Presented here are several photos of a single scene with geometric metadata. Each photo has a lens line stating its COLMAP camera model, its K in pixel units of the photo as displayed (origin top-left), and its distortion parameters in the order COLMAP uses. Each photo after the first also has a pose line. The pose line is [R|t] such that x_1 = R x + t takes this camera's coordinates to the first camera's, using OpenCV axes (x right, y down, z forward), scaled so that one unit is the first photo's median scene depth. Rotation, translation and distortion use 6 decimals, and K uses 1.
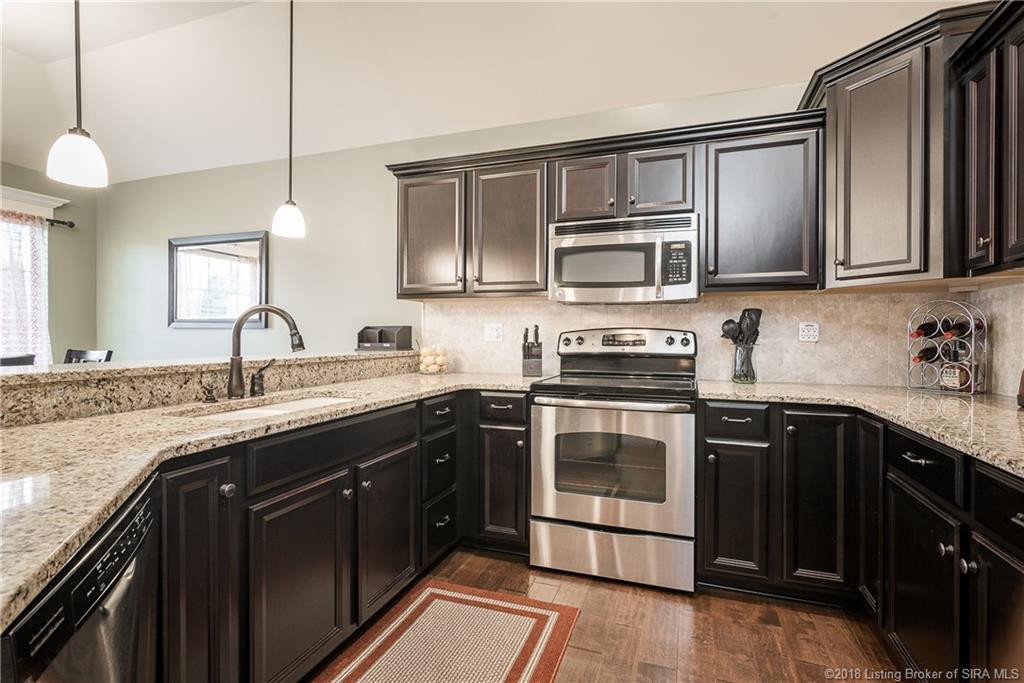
lens RADIAL K [[480.4, 0, 512.0], [0, 480.4, 341.5], [0, 0, 1]] dist [-0.000936, -0.000192]
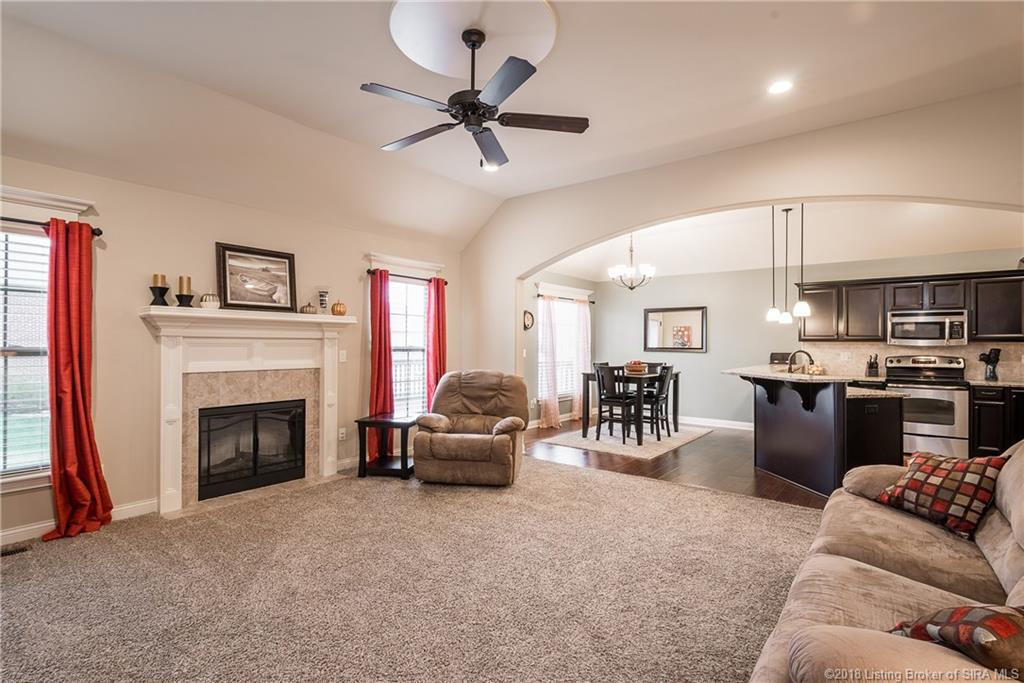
lens RADIAL K [[492.1, 0, 505.3], [0, 492.1, 346.6], [0, 0, 1]] dist [-0.000248, -0.000713]
pose [[0.950055, 0.002590, -0.312073, -1.061515], [-0.005041, 0.999962, -0.007050, -0.052898], [0.312043, 0.008271, 0.950032, -2.098057]]
